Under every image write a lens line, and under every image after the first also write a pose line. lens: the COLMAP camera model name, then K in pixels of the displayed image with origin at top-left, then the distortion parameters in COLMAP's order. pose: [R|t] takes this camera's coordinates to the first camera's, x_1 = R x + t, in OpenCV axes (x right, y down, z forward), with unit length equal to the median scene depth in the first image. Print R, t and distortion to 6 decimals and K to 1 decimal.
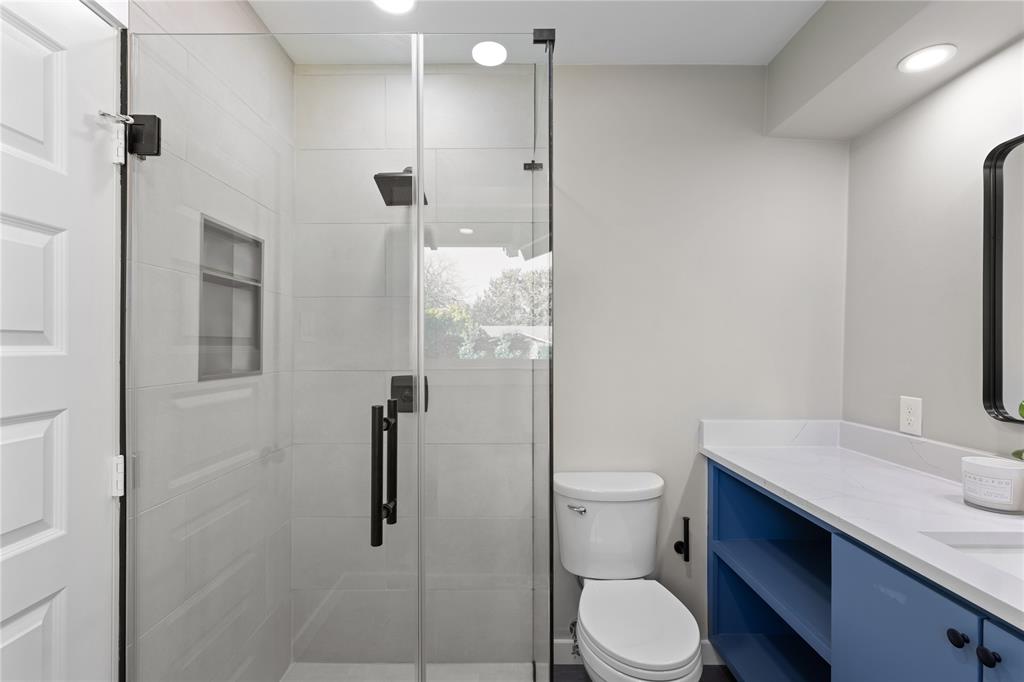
lens RADIAL K [[456.1, 0, 510.9], [0, 456.1, 343.8], [0, 0, 1]] dist [-0.001870, 0.000822]
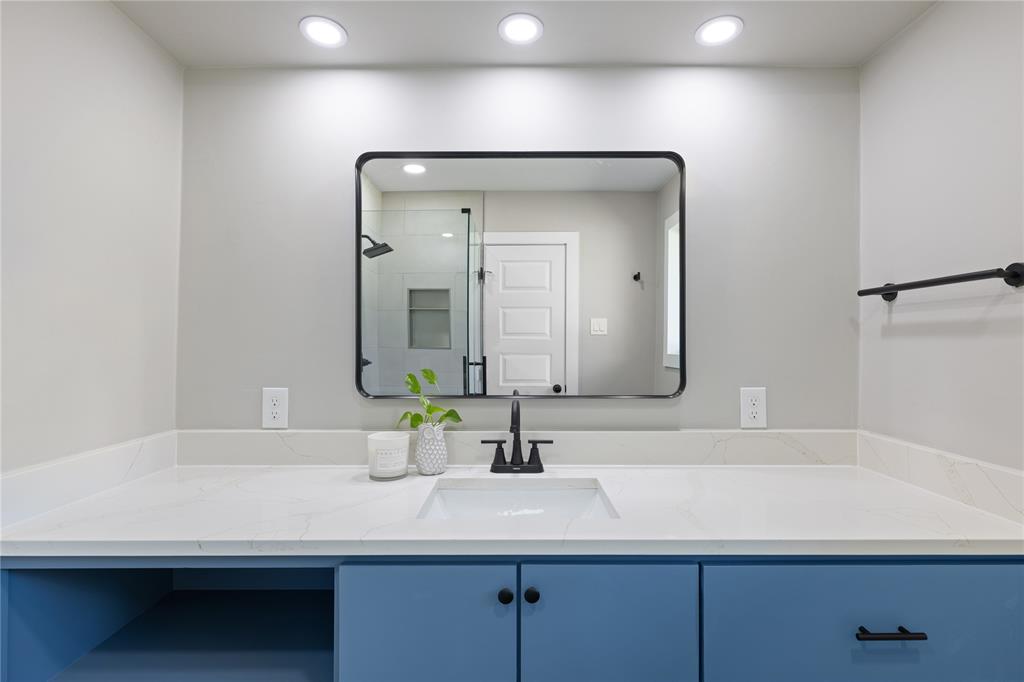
lens RADIAL K [[489.6, 0, 512.4], [0, 489.6, 336.9], [0, 0, 1]] dist [-0.000702, -0.000096]
pose [[0.004929, 0.008704, 0.999950, -0.112918], [-0.002157, 0.999960, -0.008693, 0.026535], [-0.999986, -0.002114, 0.004948, 0.597891]]
